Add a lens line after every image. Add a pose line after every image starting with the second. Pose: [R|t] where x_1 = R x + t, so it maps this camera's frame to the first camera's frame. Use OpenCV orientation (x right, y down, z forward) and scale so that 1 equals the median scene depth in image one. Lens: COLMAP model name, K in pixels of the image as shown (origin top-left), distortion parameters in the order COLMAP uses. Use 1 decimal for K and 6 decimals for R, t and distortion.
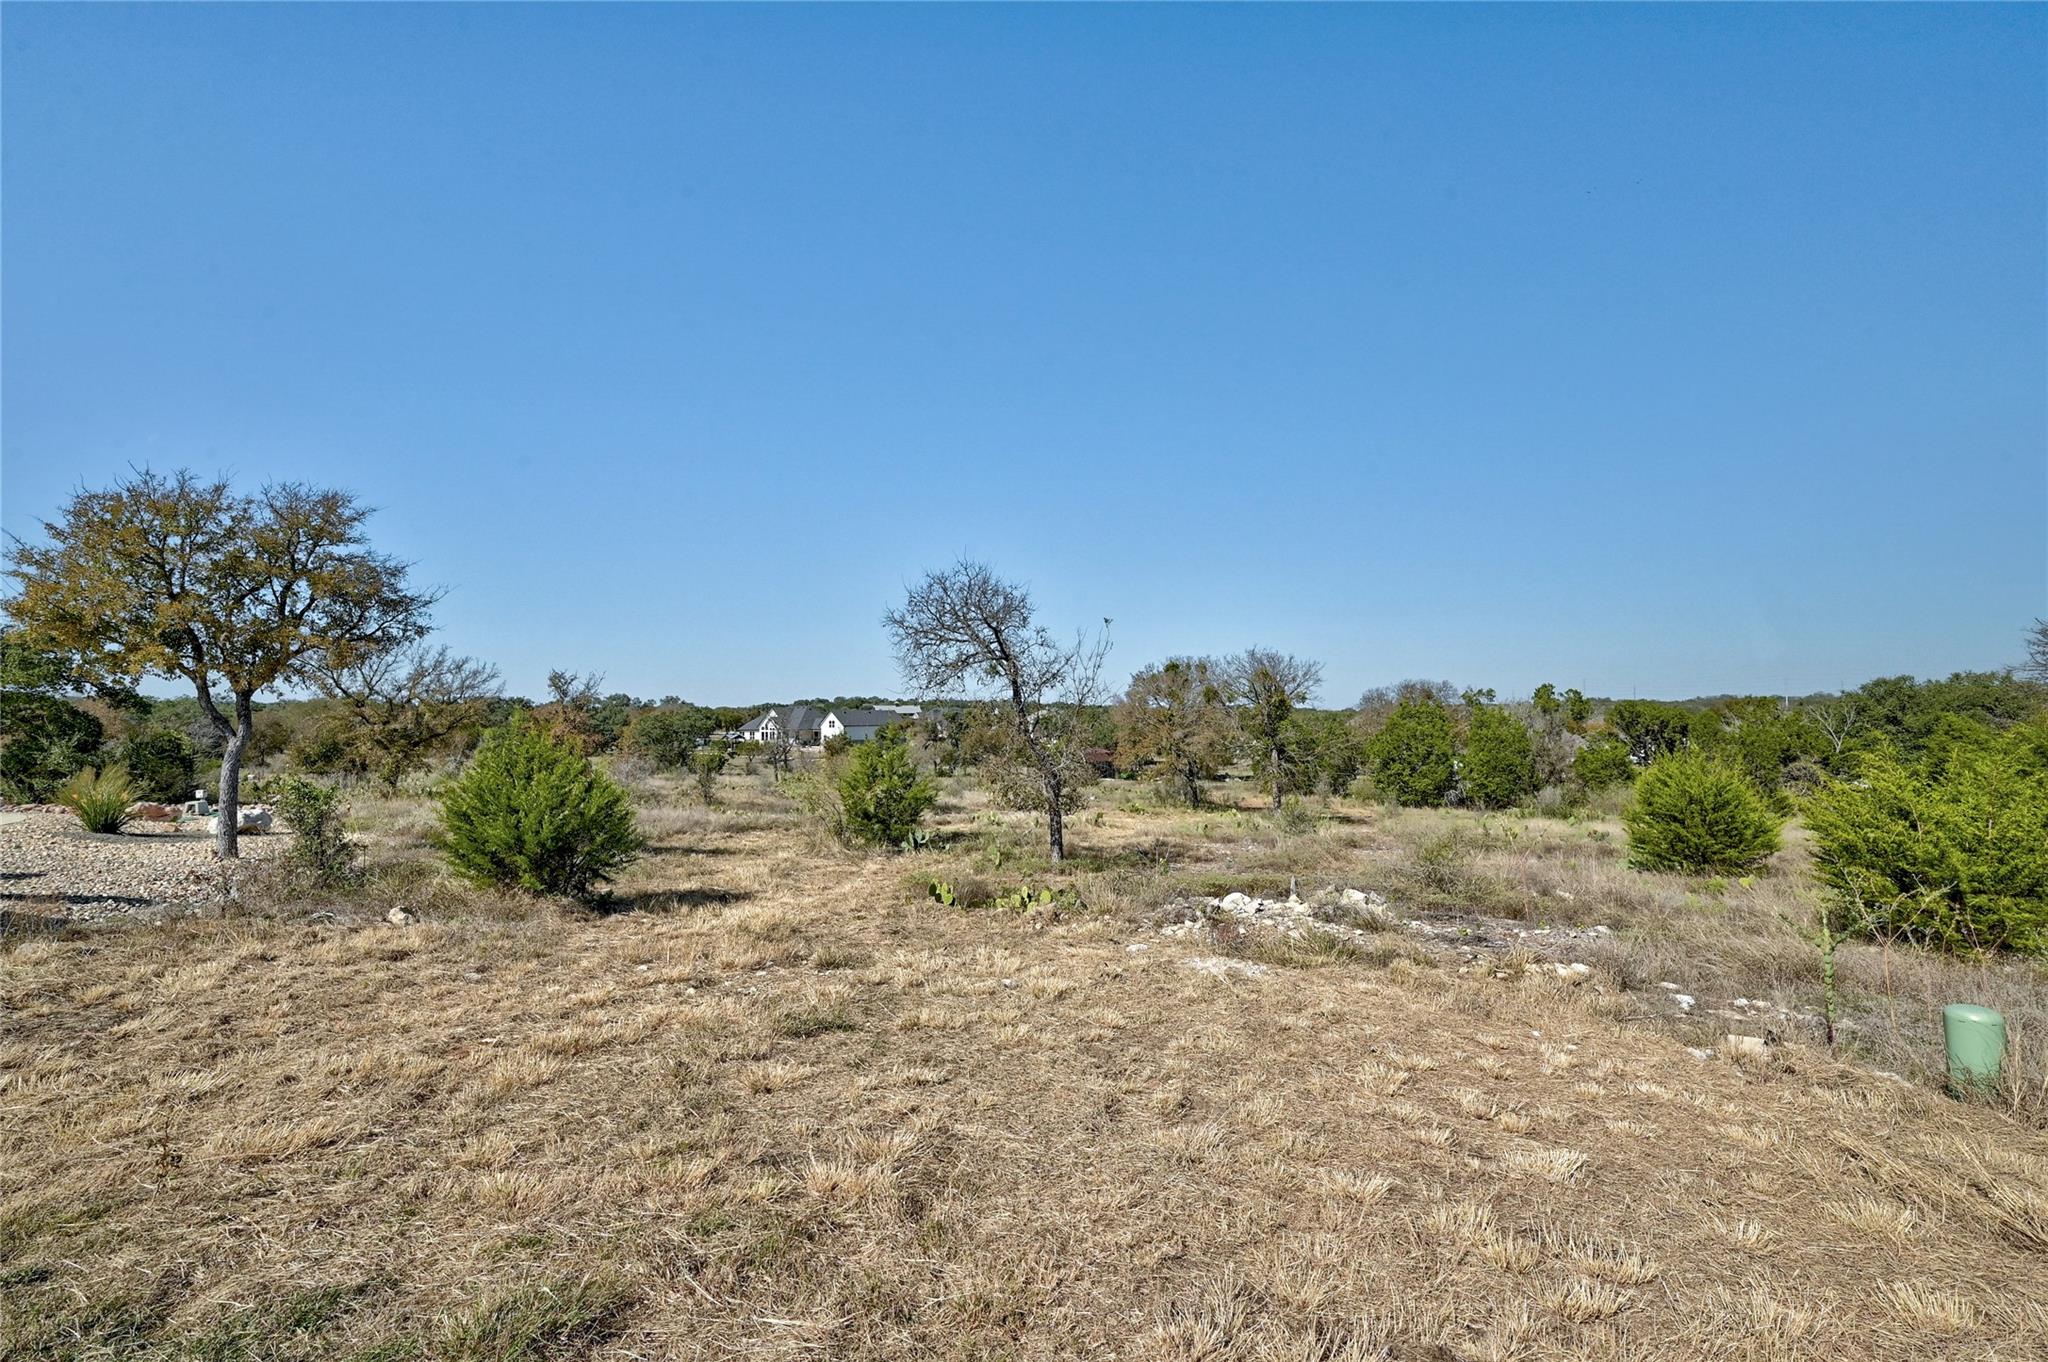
lens RADIAL K [[905.8, 0, 1026.5], [0, 905.8, 696.7], [0, 0, 1]] dist [0.001789, -0.000193]
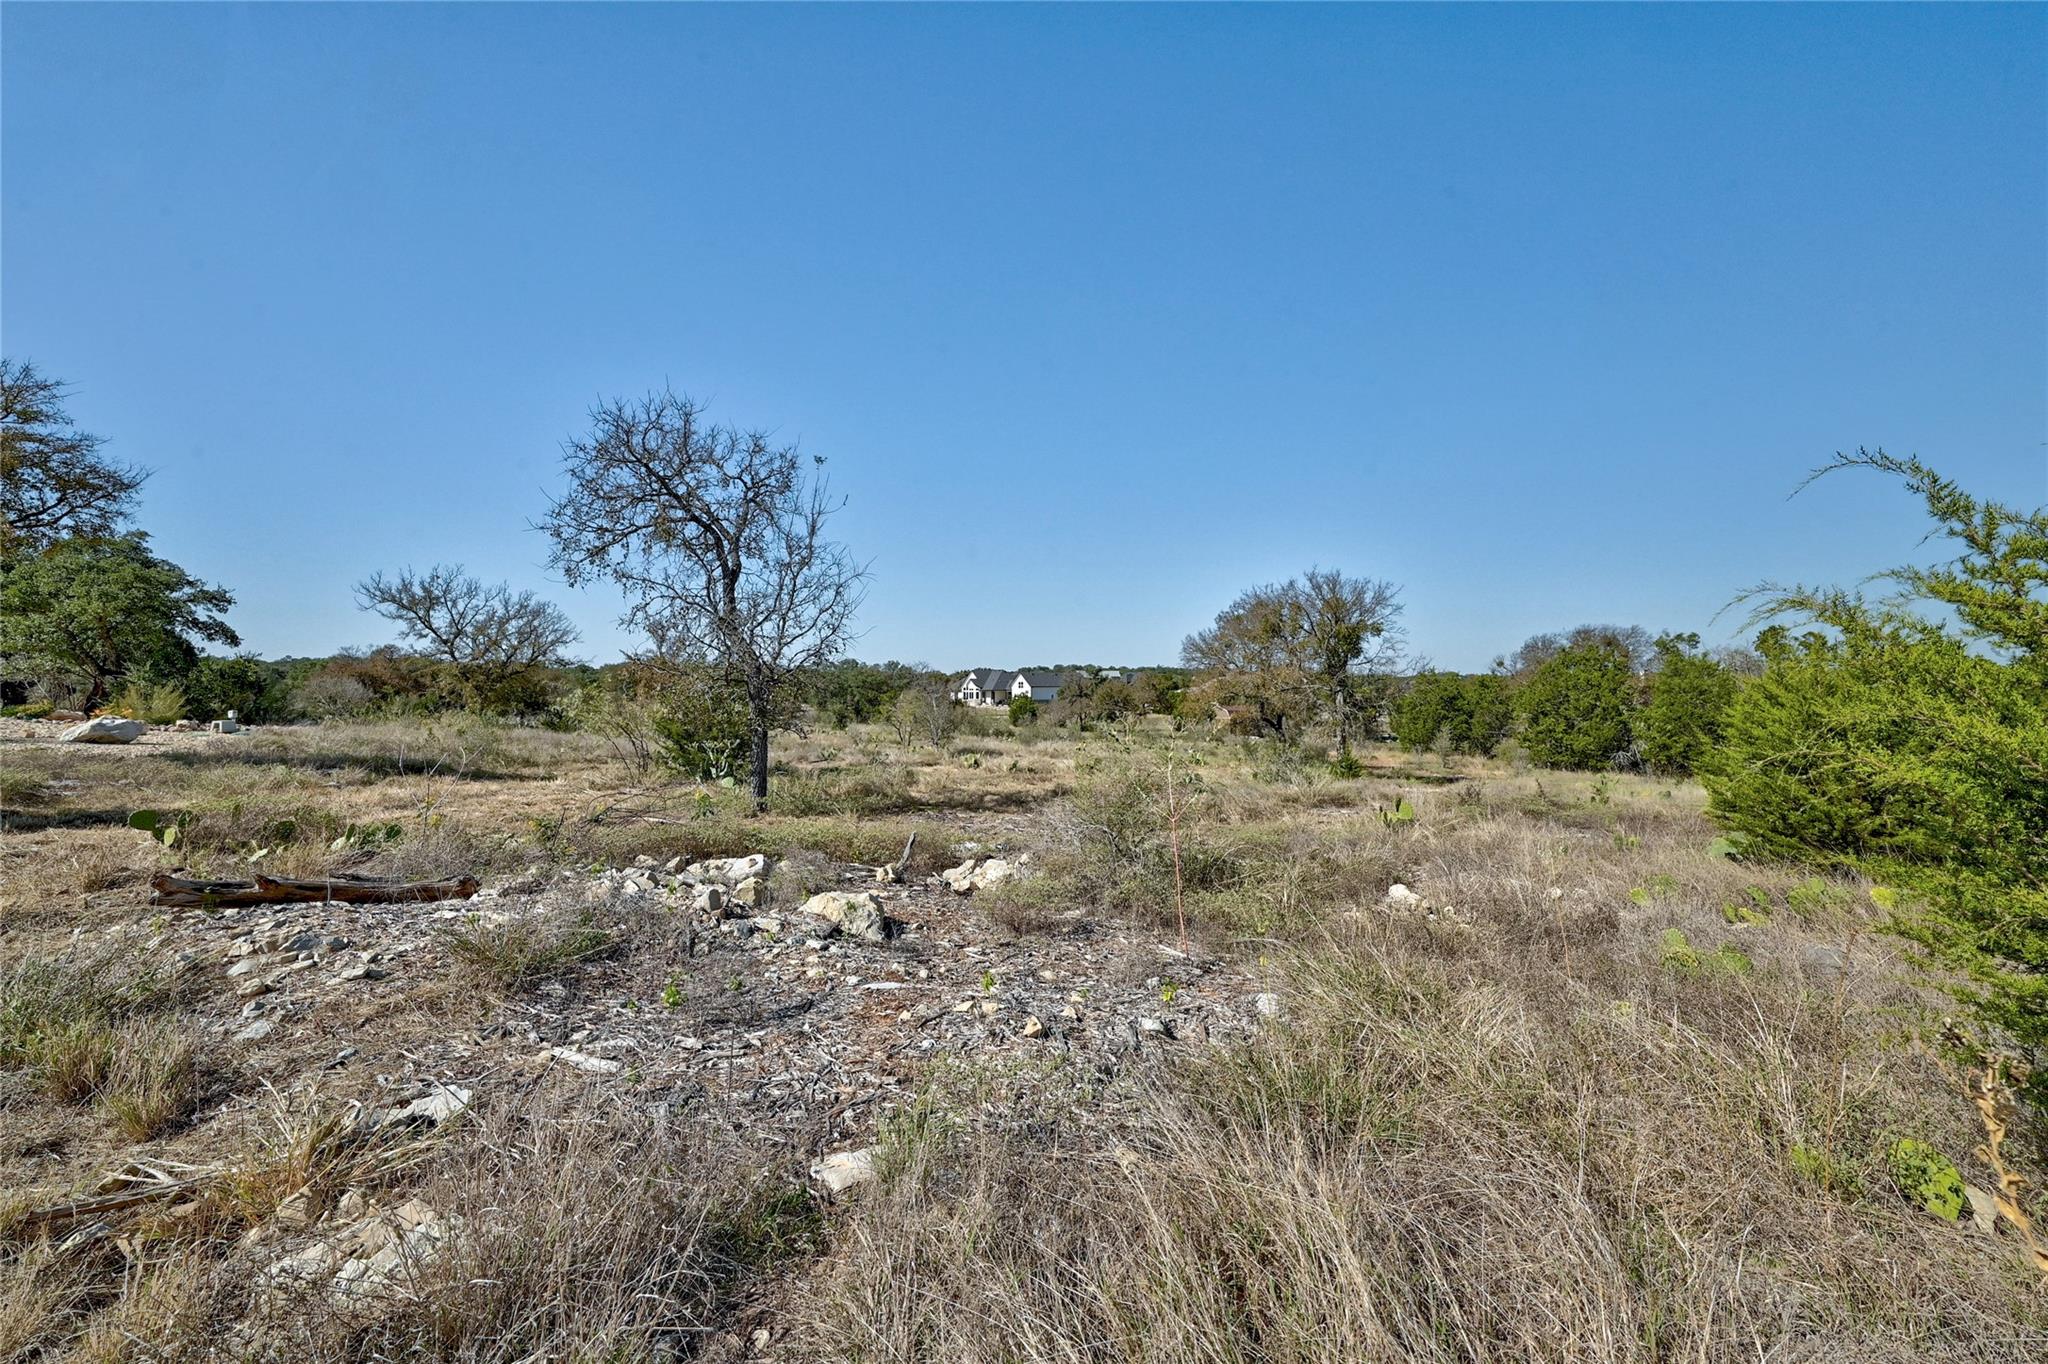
lens RADIAL K [[821.5, 0, 1027.4], [0, 821.5, 707.2], [0, 0, 1]] dist [0.000551, 0.000075]
pose [[0.967684, 0.011449, -0.251906, 0.258288], [0.001092, 0.998769, 0.049591, 0.048334], [0.252164, -0.048263, 0.966480, 0.270705]]
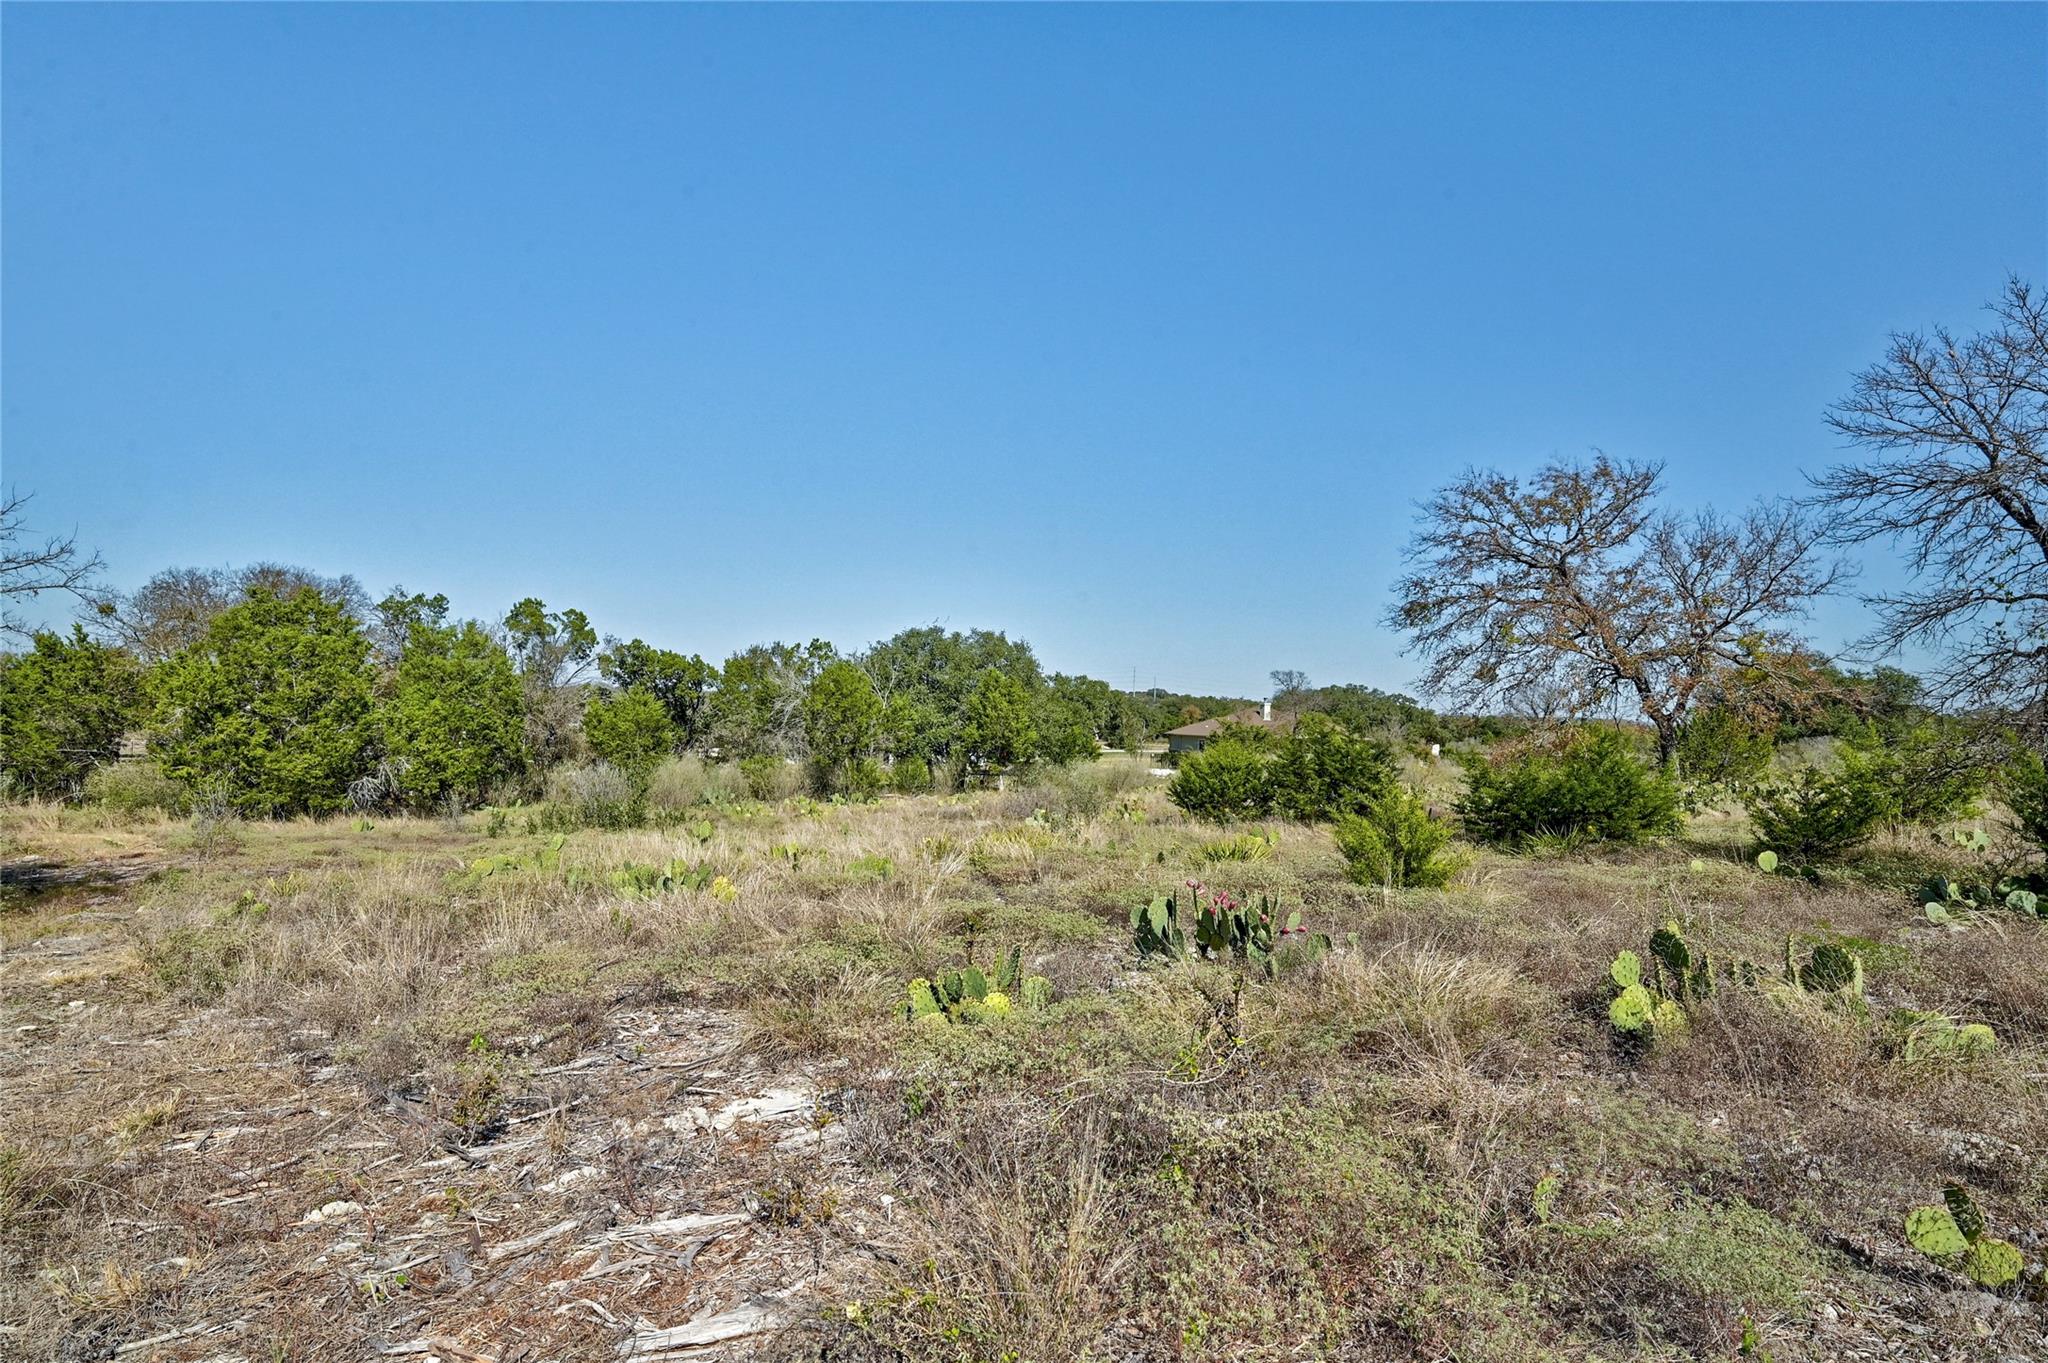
lens RADIAL K [[992.5, 0, 1024.0], [0, 992.5, 681.5], [0, 0, 1]] dist [0.001187, 0.000161]
pose [[0.483581, 0.052083, 0.873749, 0.354412], [-0.052942, 0.998141, -0.030197, 0.099545], [-0.873697, -0.031655, 0.485440, 0.885141]]
